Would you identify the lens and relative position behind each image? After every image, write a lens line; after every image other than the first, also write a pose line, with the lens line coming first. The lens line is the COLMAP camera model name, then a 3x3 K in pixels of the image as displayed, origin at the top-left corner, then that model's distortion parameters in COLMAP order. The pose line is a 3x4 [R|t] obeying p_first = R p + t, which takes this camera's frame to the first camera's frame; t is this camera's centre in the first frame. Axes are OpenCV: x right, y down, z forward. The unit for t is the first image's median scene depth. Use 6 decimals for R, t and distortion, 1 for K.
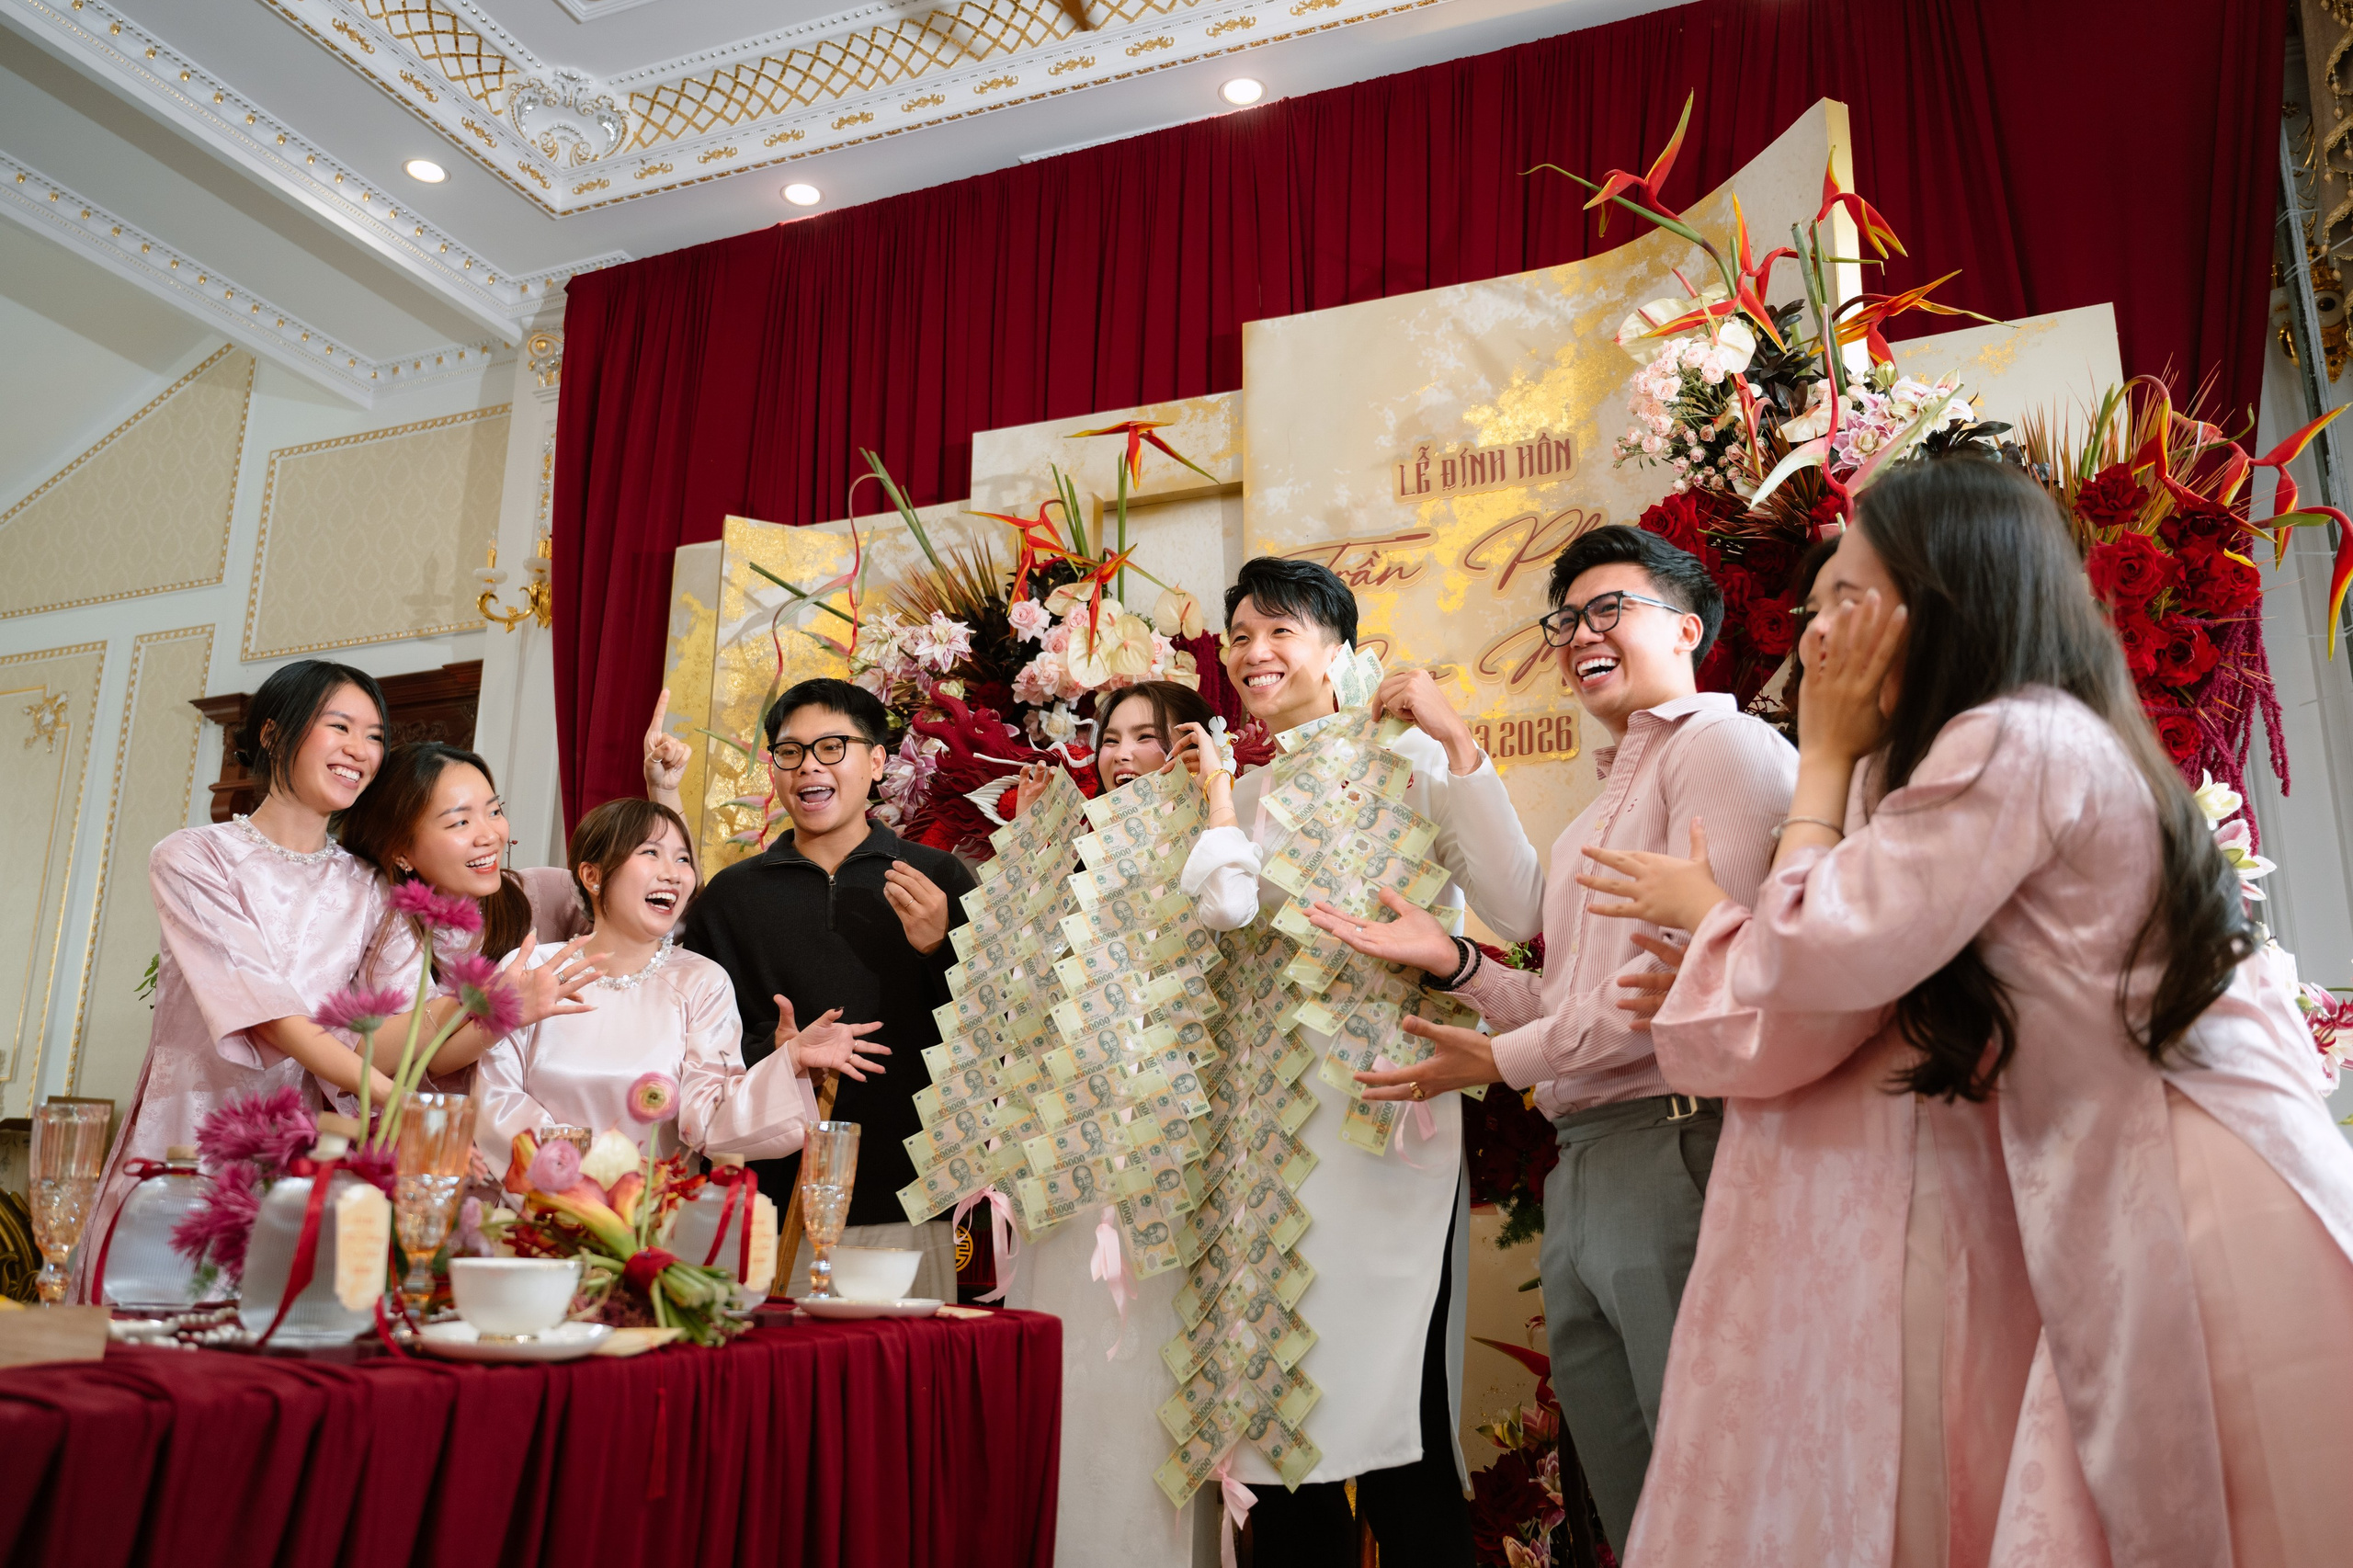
lens RADIAL K [[1778.0, 0, 1176.5], [0, 1778.0, 784.0], [0, 0, 1]] dist [-0.012790, 0.004409]
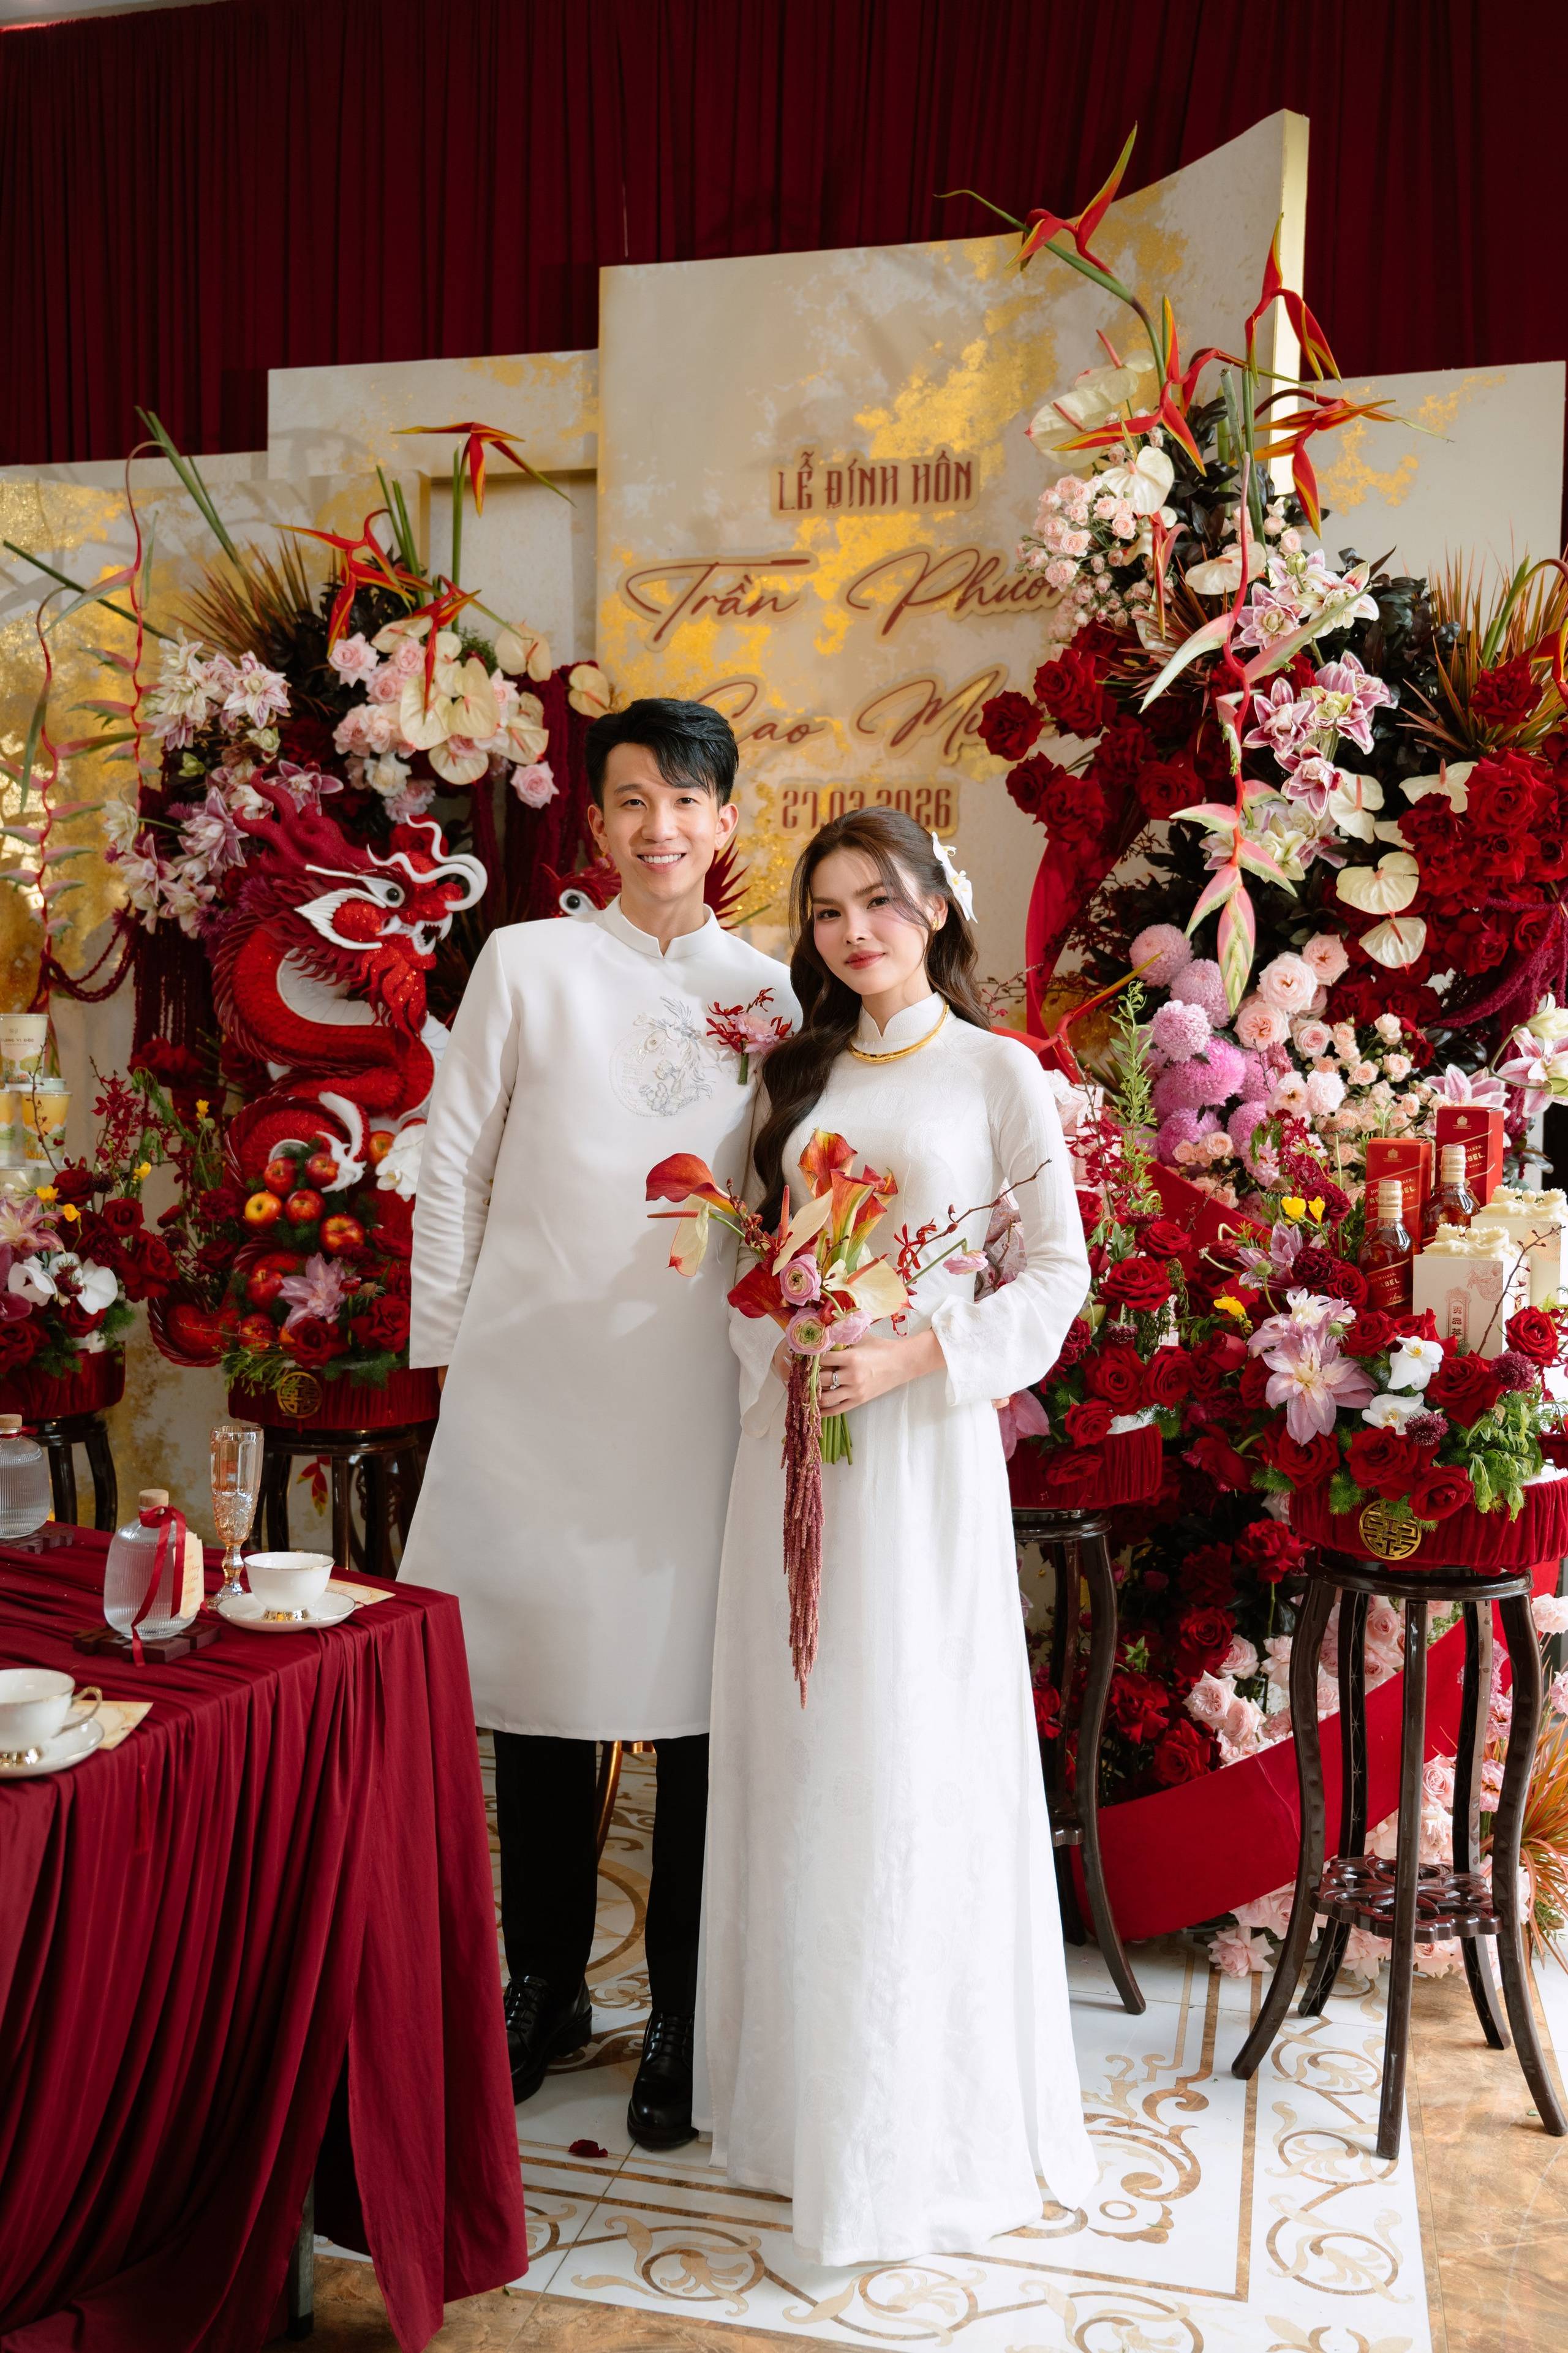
lens RADIAL K [[2142.9, 0, 762.4], [0, 2142.9, 1146.5], [0, 0, 1]] dist [0.001936, -0.001471]
pose [[0.990239, 0.003364, 0.139340, -0.028887], [-0.041149, 0.962205, 0.269199, -0.150068], [-0.133168, -0.272305, 0.952951, -0.094138]]
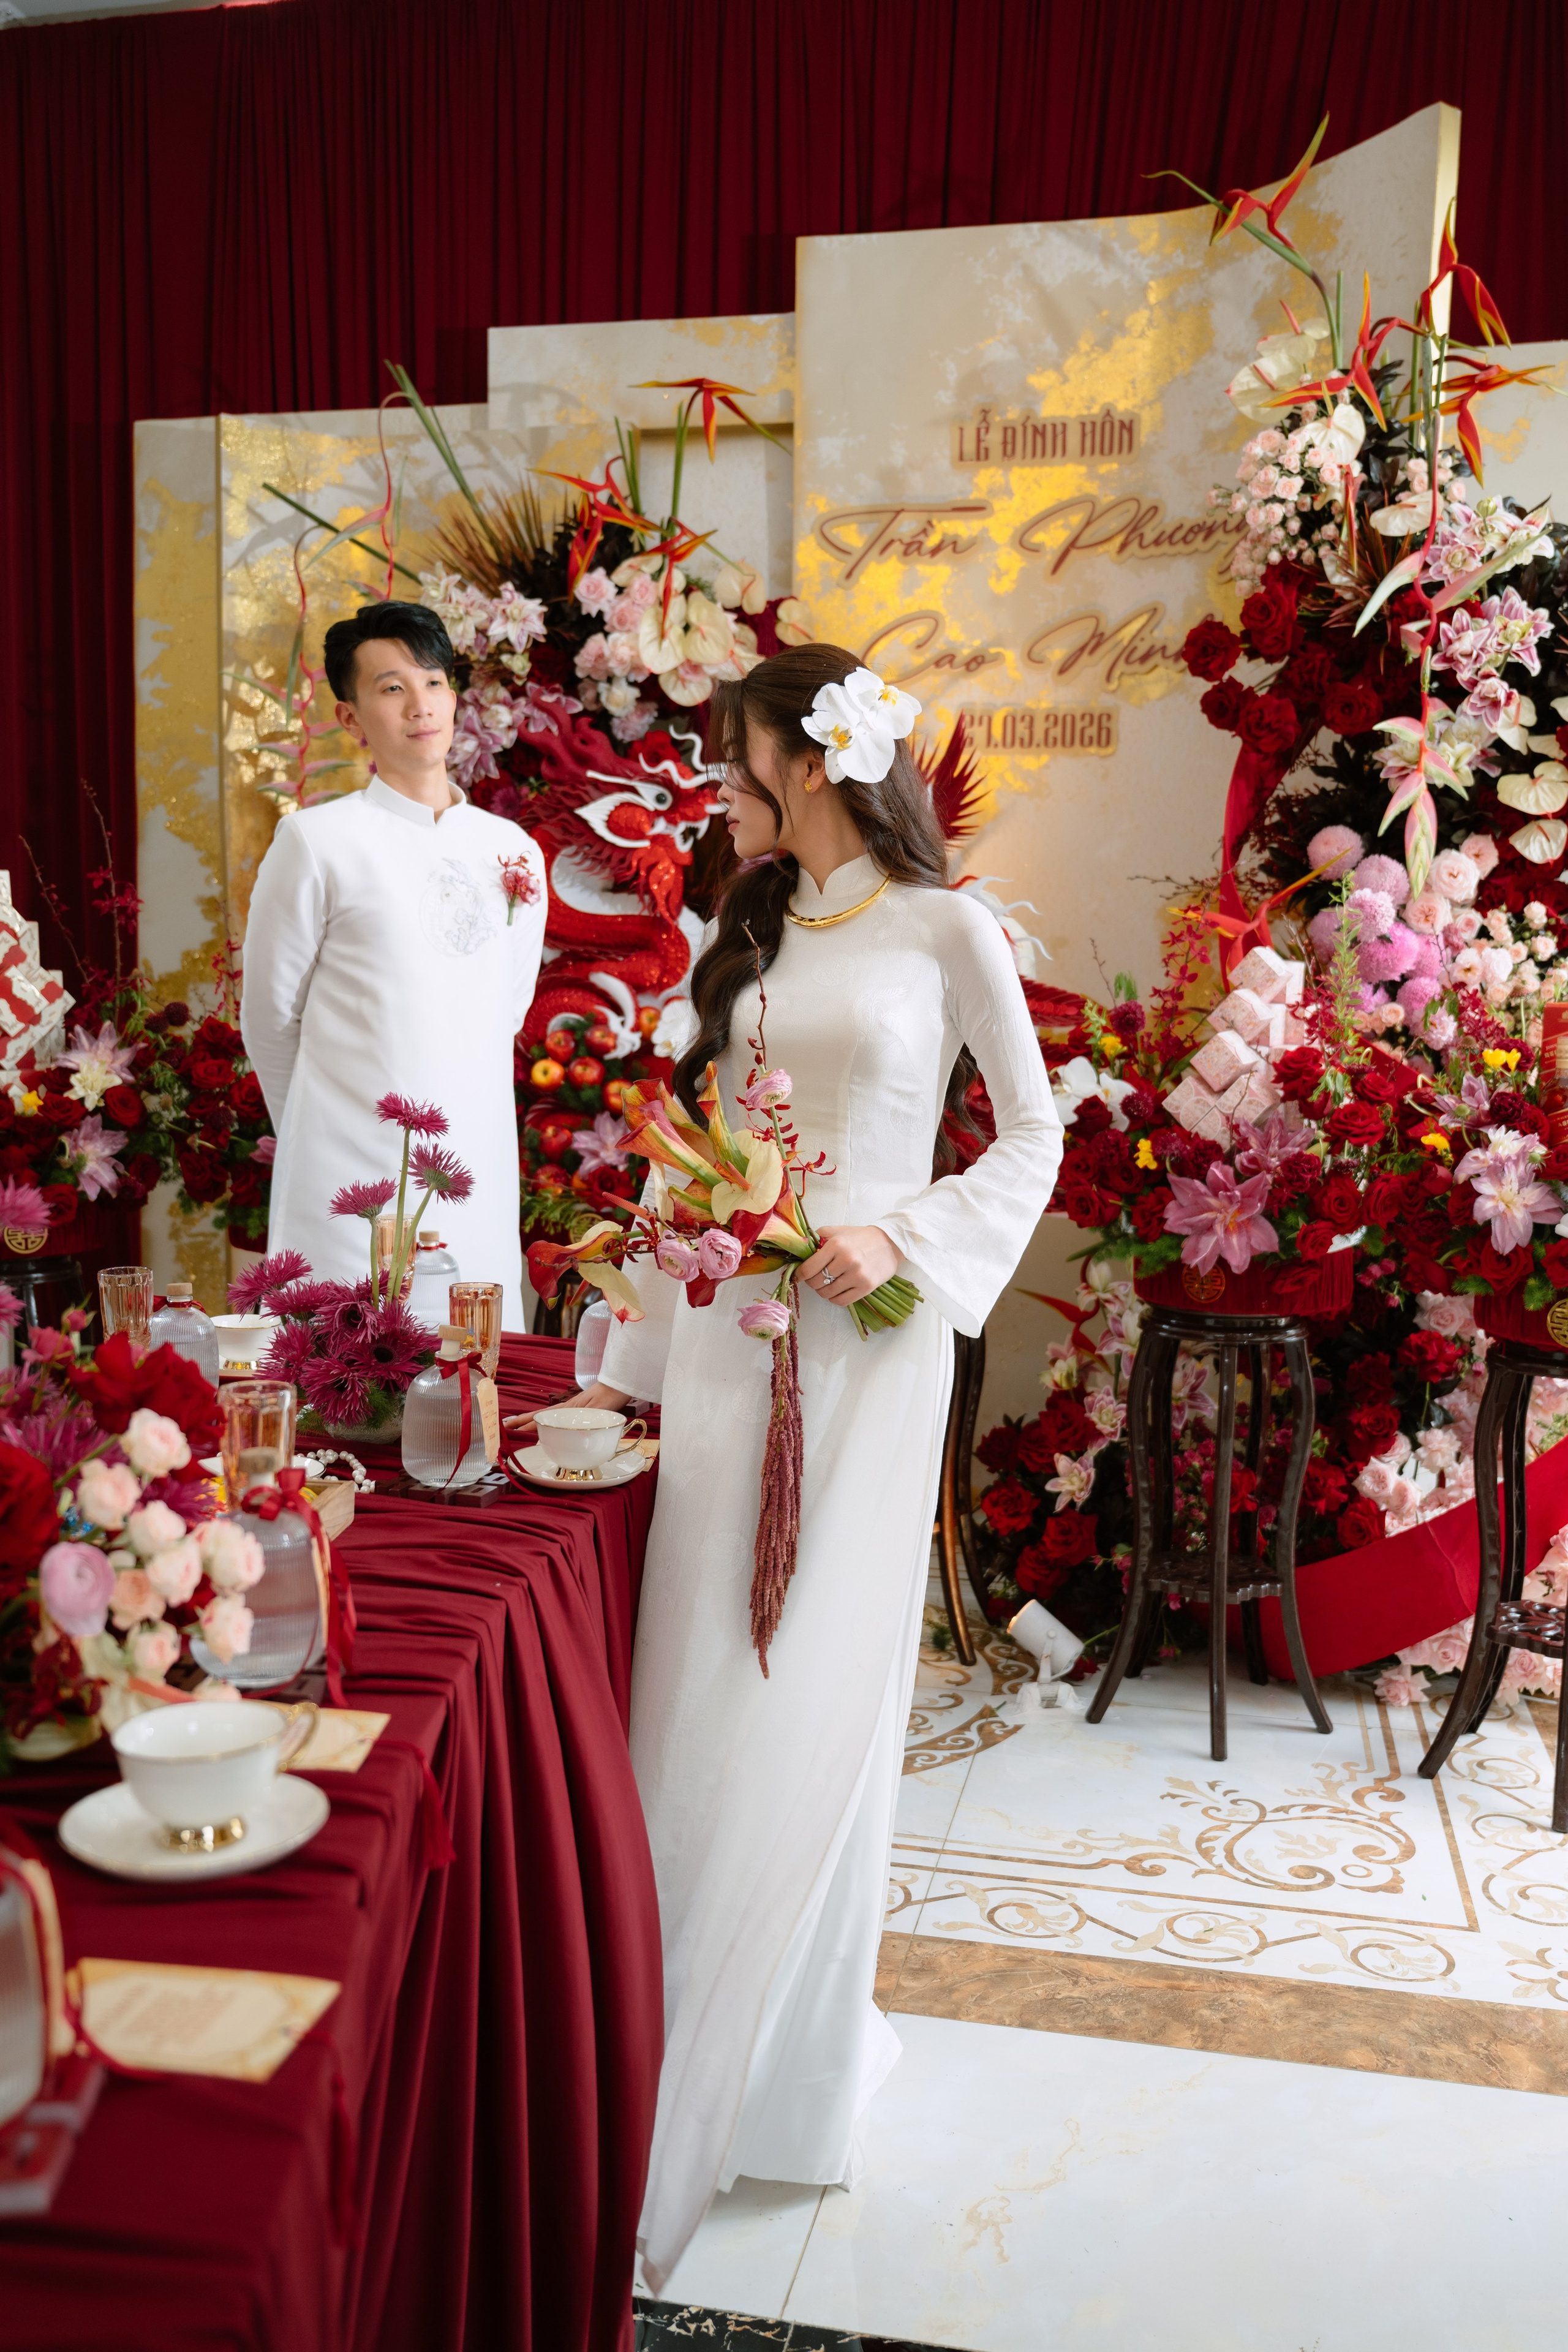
lens RADIAL K [[1944.9, 0, 814.7], [0, 1944.9, 1197.4], [0, 0, 1]] dist [-0.003274, 0.007910]
pose [[0.984509, -0.008388, 0.175136, -0.150729], [-0.050745, 0.942476, 0.330399, -0.134803], [-0.167833, -0.334168, 0.927450, -0.129538]]
